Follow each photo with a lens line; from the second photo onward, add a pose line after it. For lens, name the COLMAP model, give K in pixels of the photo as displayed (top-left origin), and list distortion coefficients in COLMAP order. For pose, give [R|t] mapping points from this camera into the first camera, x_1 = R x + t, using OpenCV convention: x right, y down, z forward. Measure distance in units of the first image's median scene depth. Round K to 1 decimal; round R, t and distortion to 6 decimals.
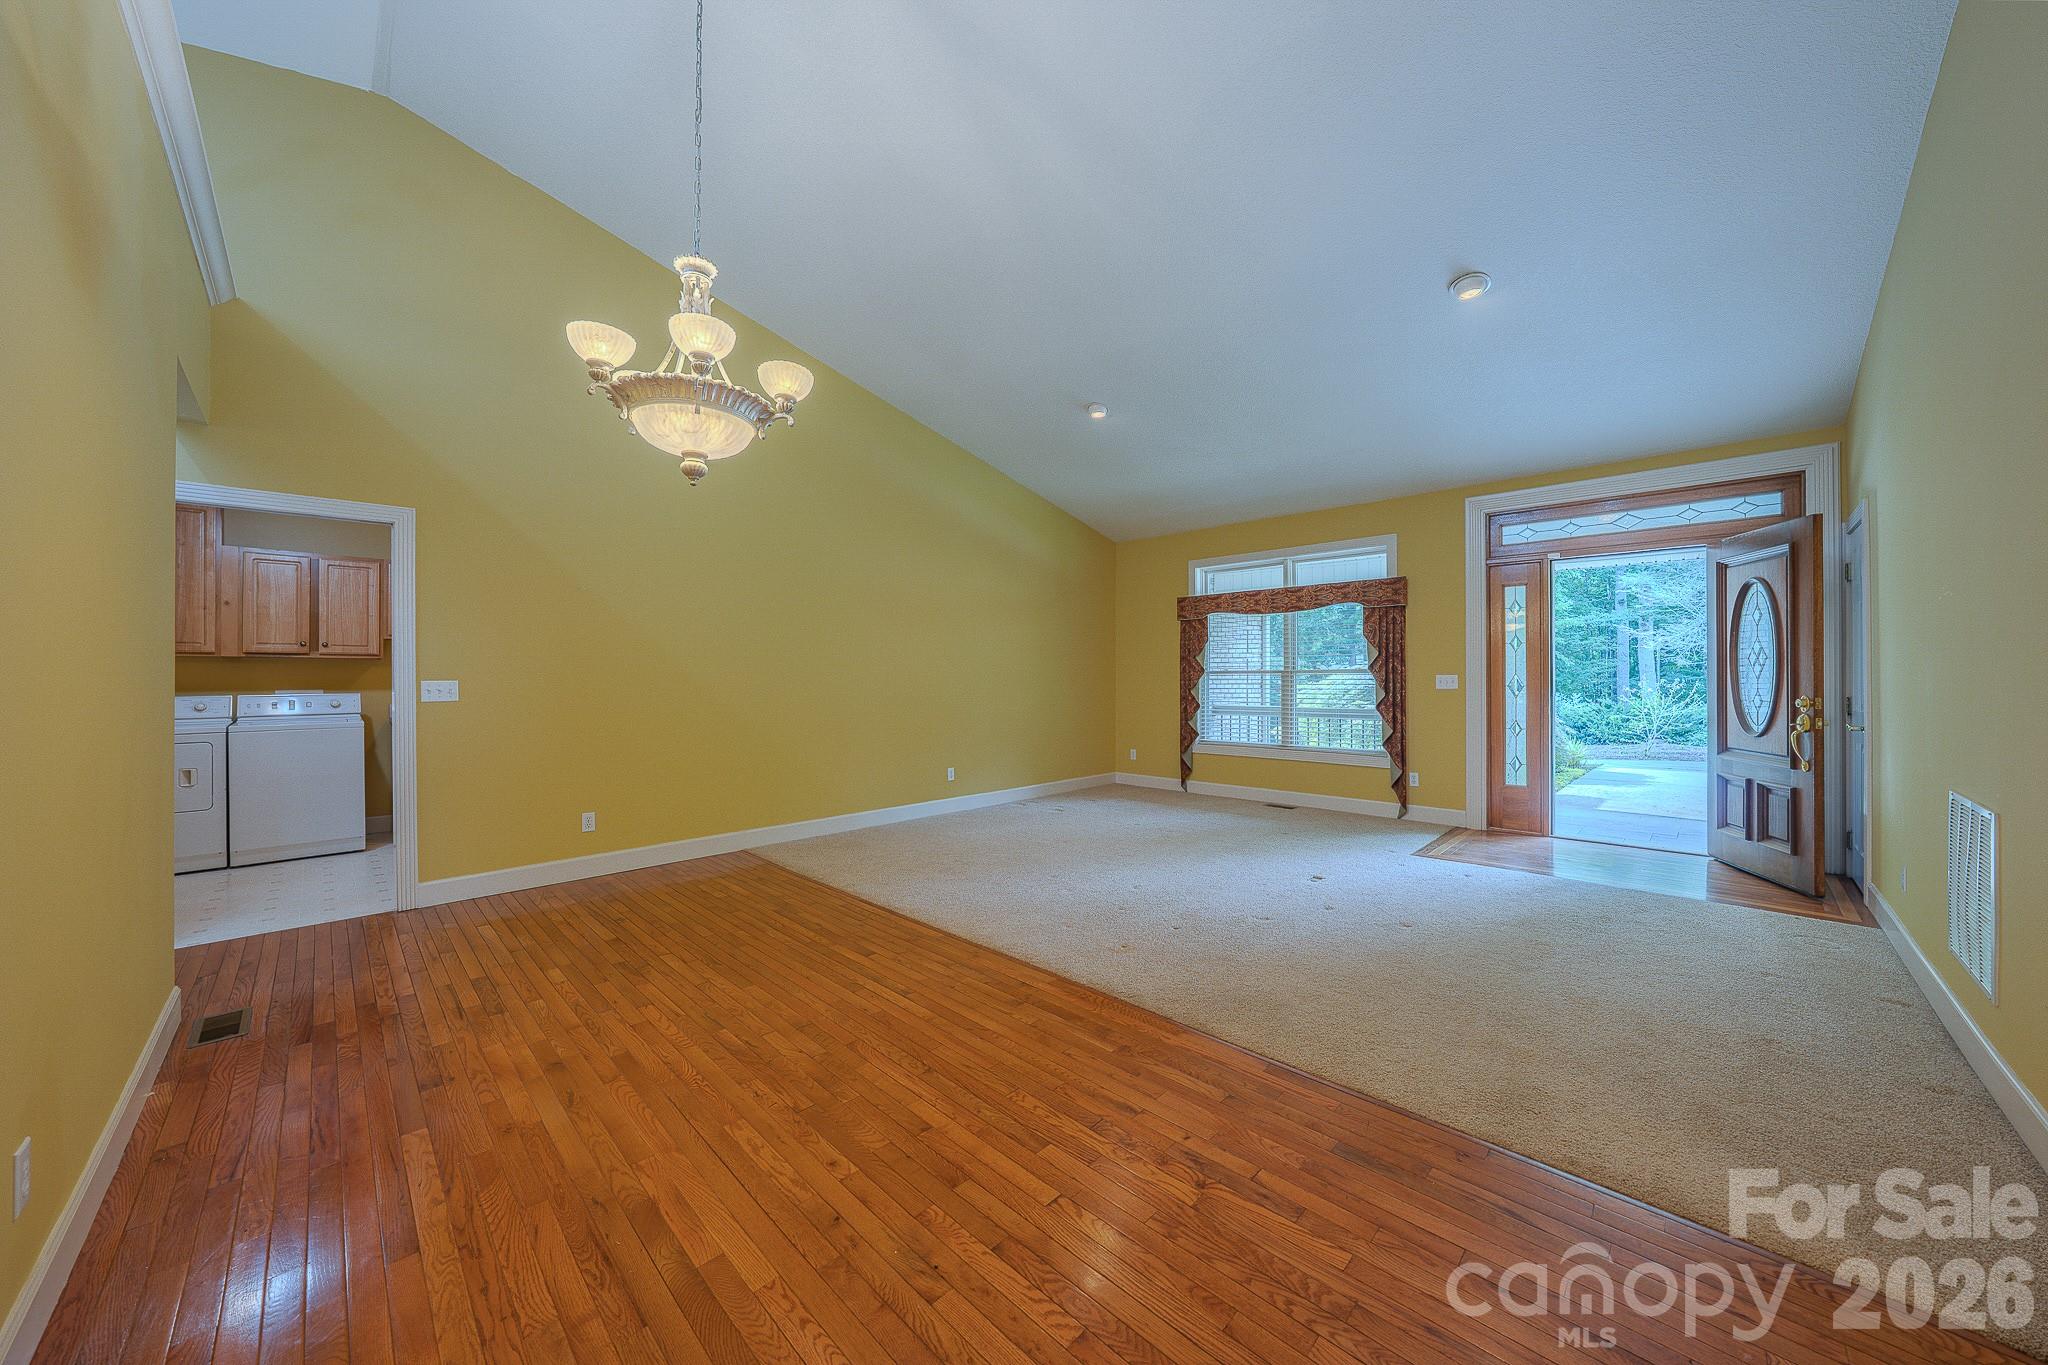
lens RADIAL K [[701.3, 0, 1024.0], [0, 701.3, 682.5], [0, 0, 1]] dist [-0.015874, 0.000130]
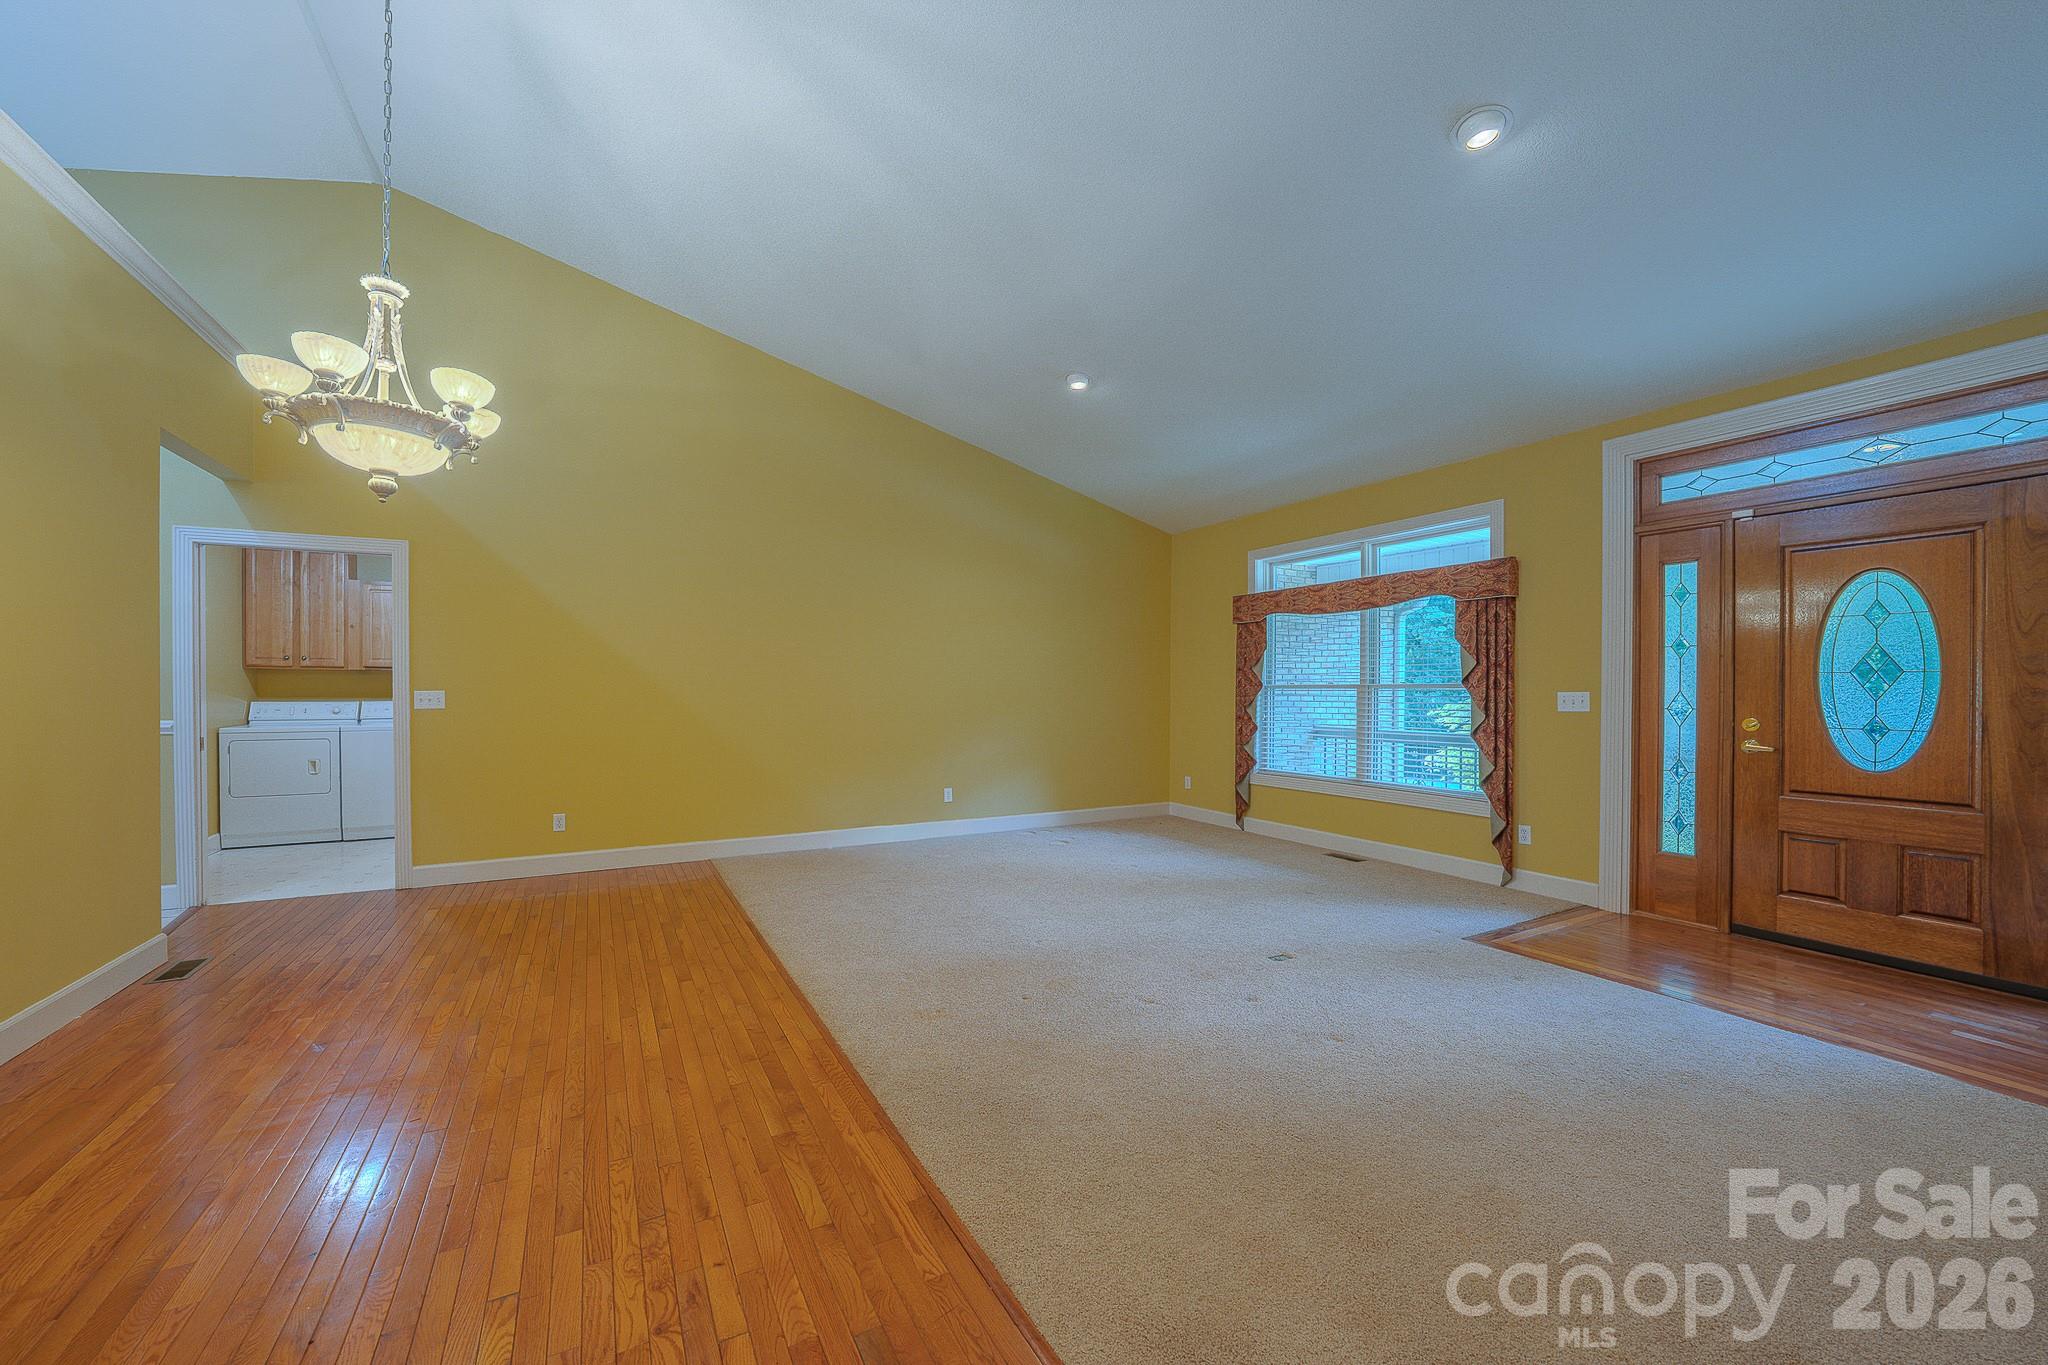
lens RADIAL K [[735.1, 0, 973.2], [0, 735.1, 700.9], [0, 0, 1]] dist [-0.024490, 0.006108]
pose [[0.948112, 0.011163, -0.317740, 0.262754], [-0.008714, 0.999920, 0.009127, -0.003213], [0.317817, -0.005885, 0.948134, 0.102301]]
